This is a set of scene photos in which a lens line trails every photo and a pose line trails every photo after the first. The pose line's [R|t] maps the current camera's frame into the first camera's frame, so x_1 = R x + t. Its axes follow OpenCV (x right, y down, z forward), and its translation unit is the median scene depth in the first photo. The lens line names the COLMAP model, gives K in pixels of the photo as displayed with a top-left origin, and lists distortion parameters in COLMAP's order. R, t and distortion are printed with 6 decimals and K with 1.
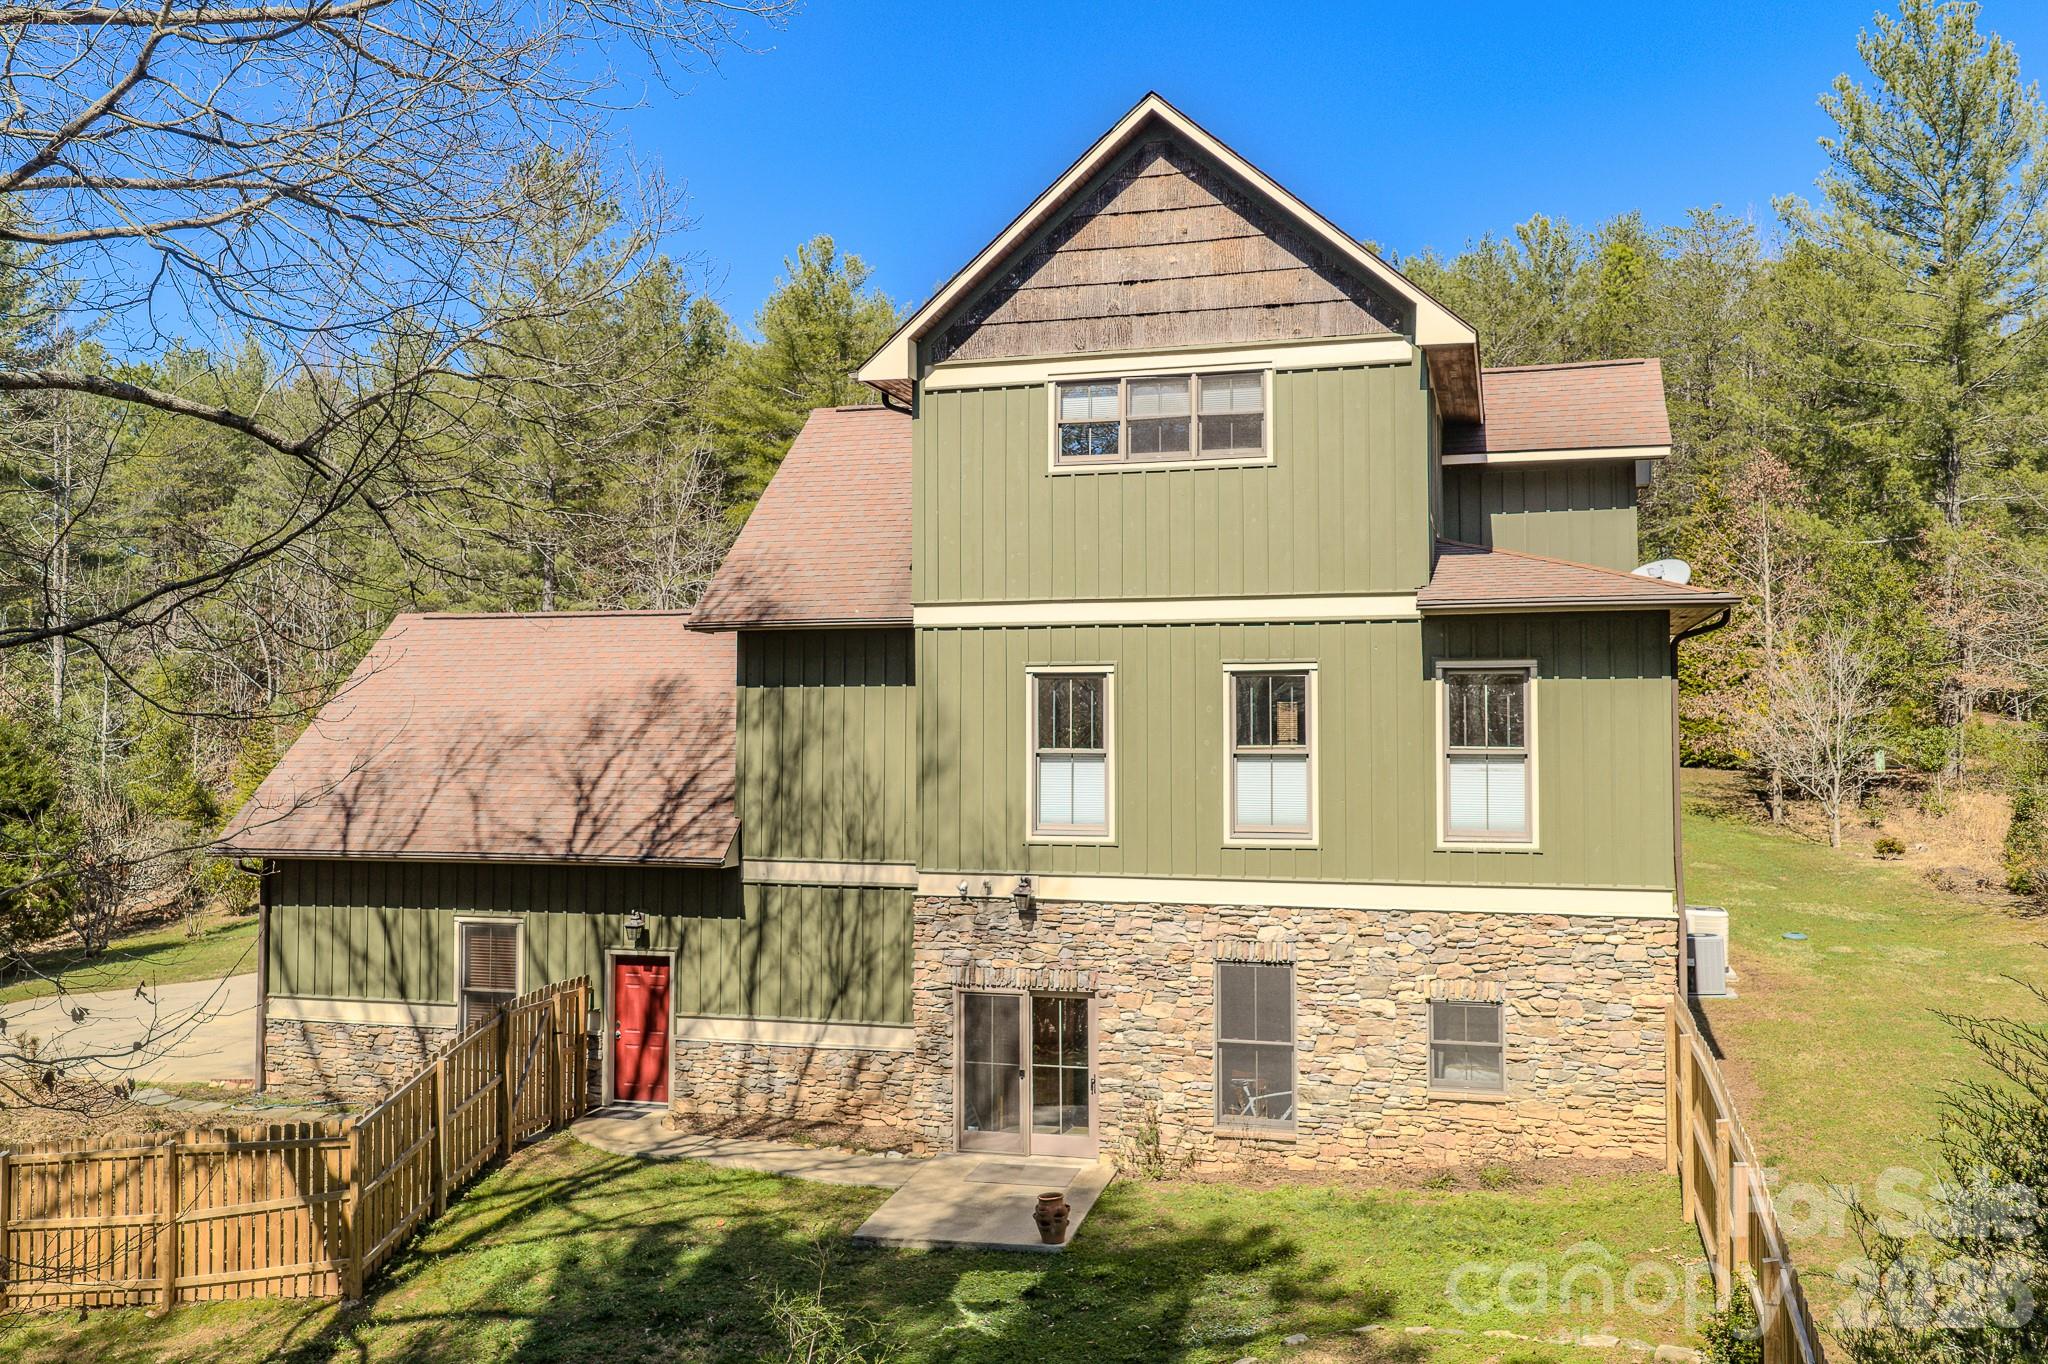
lens RADIAL K [[1731.7, 0, 1024.0], [0, 1731.7, 682.0], [0, 0, 1]] dist [0.029831, -0.043913]
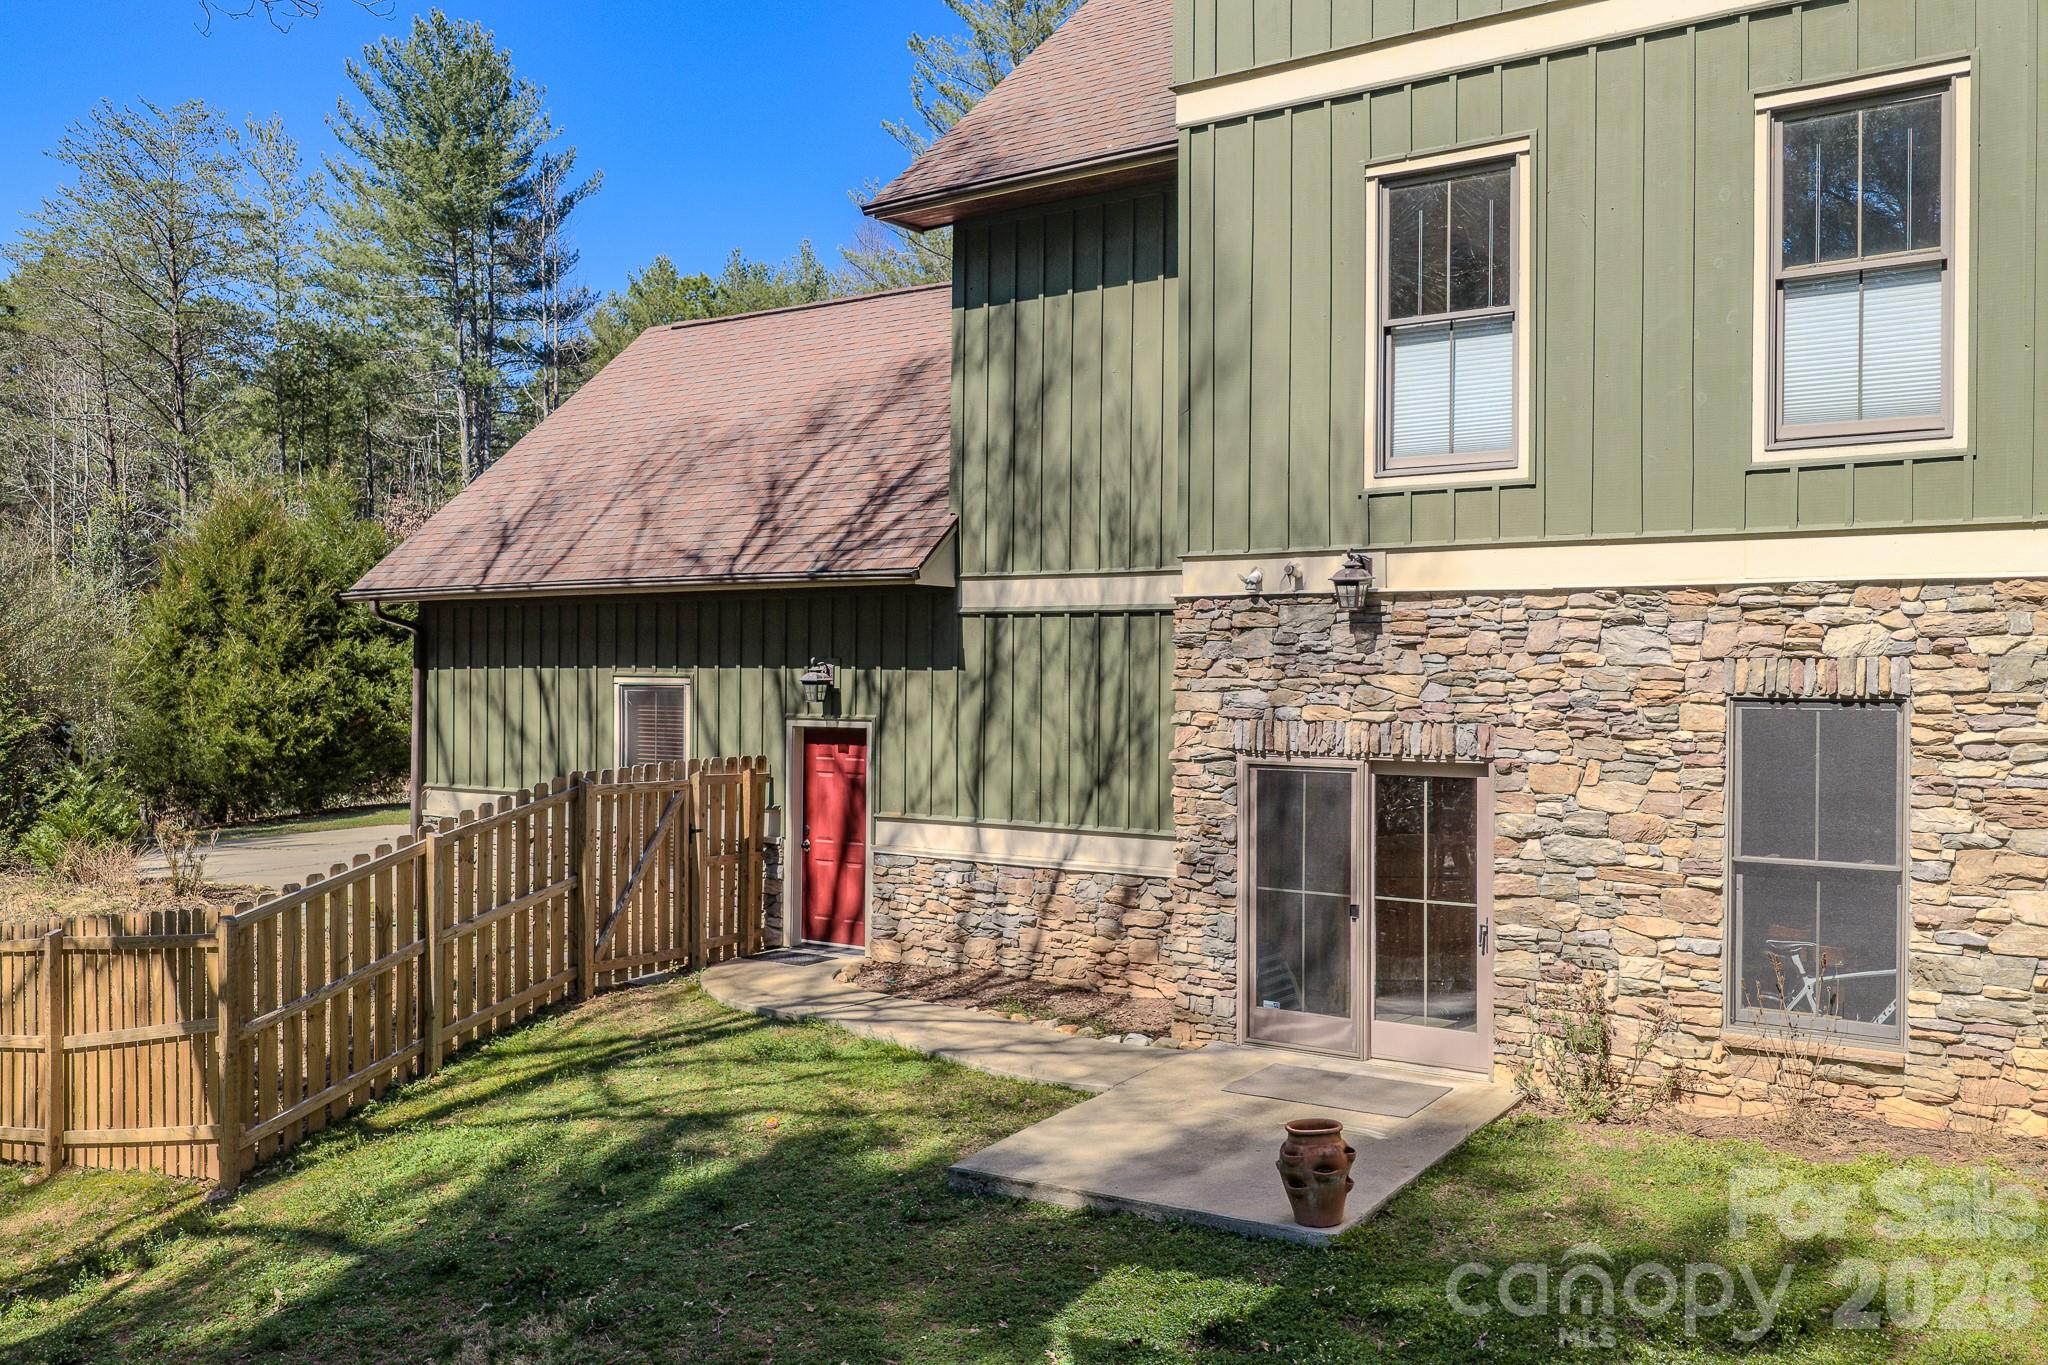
lens RADIAL K [[1731.7, 0, 1024.0], [0, 1731.7, 682.5], [0, 0, 1]] dist [0.029831, -0.043913]
pose [[0.943616, 0.006831, -0.330971, 0.081960], [0.005597, 0.999315, 0.036584, 0.133109], [0.330994, -0.036373, 0.942932, 0.449794]]
